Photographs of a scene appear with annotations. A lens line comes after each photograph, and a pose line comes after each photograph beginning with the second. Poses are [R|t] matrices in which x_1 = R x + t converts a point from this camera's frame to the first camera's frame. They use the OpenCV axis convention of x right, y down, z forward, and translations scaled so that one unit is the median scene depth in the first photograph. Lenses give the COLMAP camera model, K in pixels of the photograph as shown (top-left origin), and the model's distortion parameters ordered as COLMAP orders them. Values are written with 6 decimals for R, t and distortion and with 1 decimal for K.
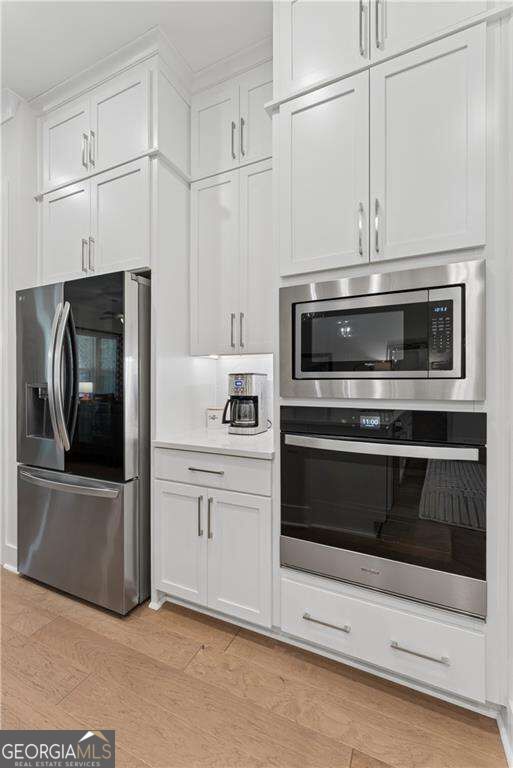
lens RADIAL K [[328.2, 0, 255.2], [0, 328.2, 383.0], [0, 0, 1]] dist [0.001103, -0.000052]
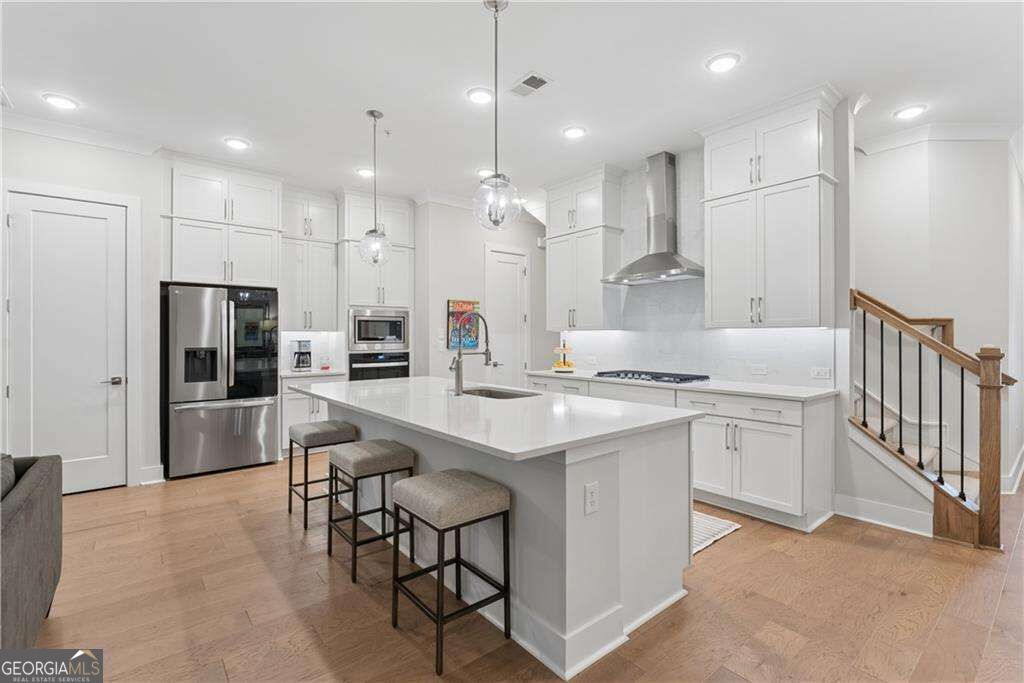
lens RADIAL K [[466.2, 0, 504.4], [0, 466.2, 333.9], [0, 0, 1]] dist [-0.002452, -0.000723]
pose [[0.444181, 0.002520, 0.895933, -2.822484], [0.006347, 0.999962, -0.005959, -0.061110], [-0.895914, 0.008333, 0.444149, -1.840554]]
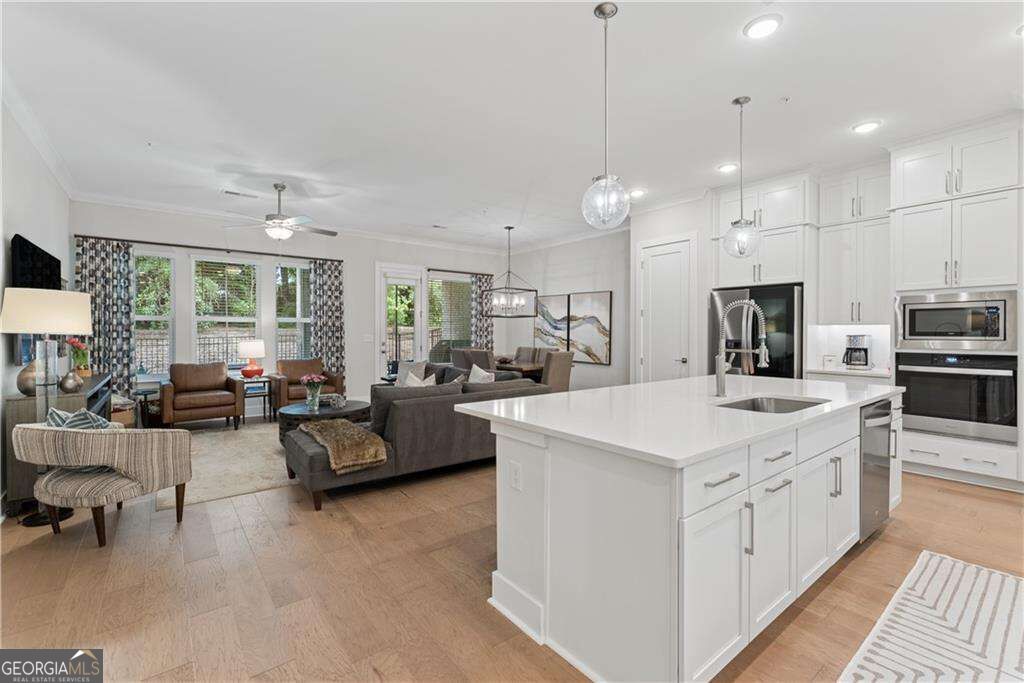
lens RADIAL K [[446.9, 0, 508.6], [0, 446.9, 334.4], [0, 0, 1]] dist [-0.001561, -0.000553]
pose [[0.891082, 0.003591, -0.453829, -0.859317], [-0.002628, 0.999993, 0.002754, -0.046473], [0.453835, -0.001262, 0.891085, -2.752547]]
